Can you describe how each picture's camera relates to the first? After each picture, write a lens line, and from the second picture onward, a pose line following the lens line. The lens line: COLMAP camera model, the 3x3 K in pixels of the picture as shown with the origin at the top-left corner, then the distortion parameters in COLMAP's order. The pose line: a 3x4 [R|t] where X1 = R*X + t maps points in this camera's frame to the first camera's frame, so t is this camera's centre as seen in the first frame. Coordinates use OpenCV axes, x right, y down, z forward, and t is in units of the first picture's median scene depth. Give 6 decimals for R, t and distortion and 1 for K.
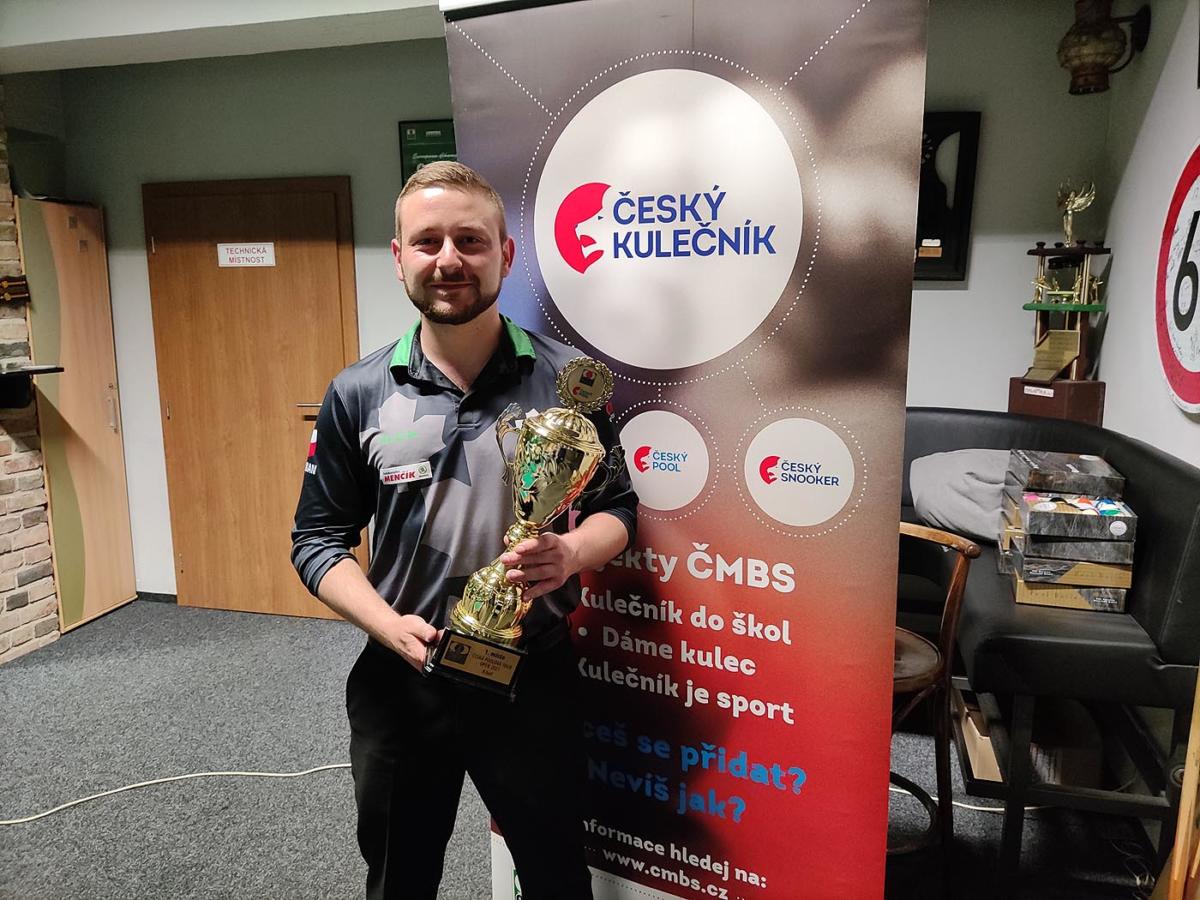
lens RADIAL K [[880.5, 0, 605.2], [0, 880.5, 467.7], [0, 0, 1]] dist [0.057632, -0.086367]
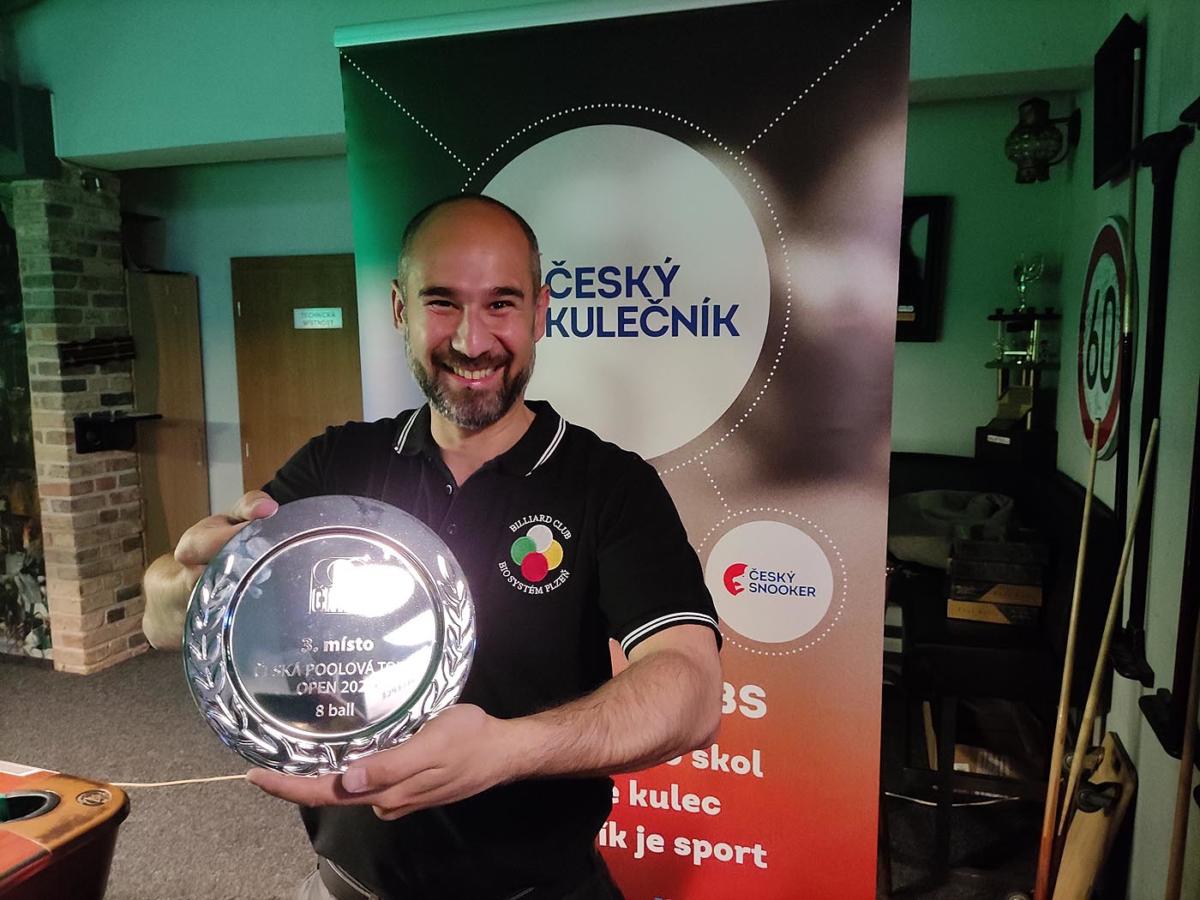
lens RADIAL K [[880.5, 0, 608.7], [0, 880.5, 467.3], [0, 0, 1]] dist [0.057632, -0.086367]
pose [[0.998184, 0.006266, -0.059910, 0.079615], [-0.009149, 0.998807, -0.047964, 0.012034], [0.059538, 0.048425, 0.997051, -0.211708]]
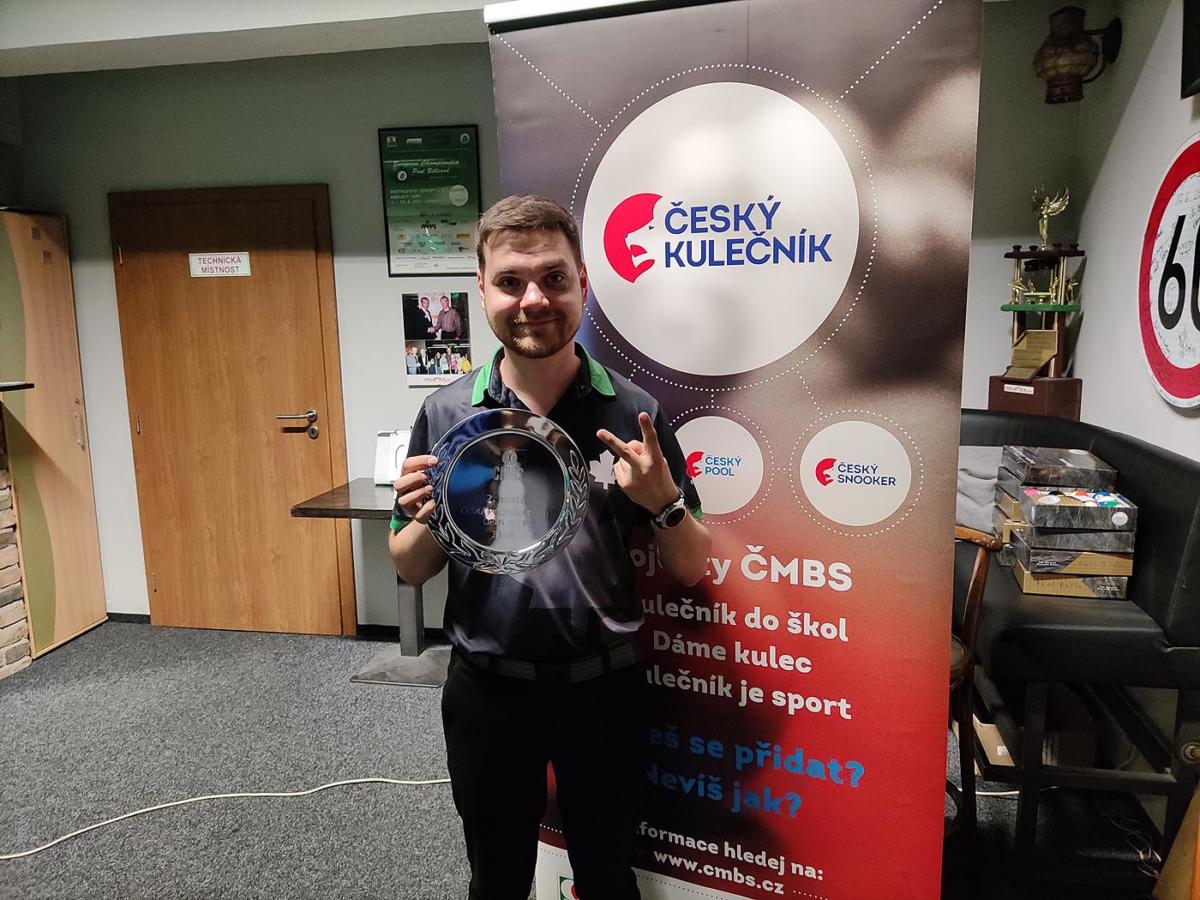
lens RADIAL K [[880.5, 0, 604.7], [0, 880.5, 467.7], [0, 0, 1]] dist [0.057632, -0.086367]
pose [[0.997568, -0.025000, 0.065058, -0.087614], [0.025286, 0.999674, -0.003583, -0.003312], [-0.064947, 0.005220, 0.997875, -0.005174]]
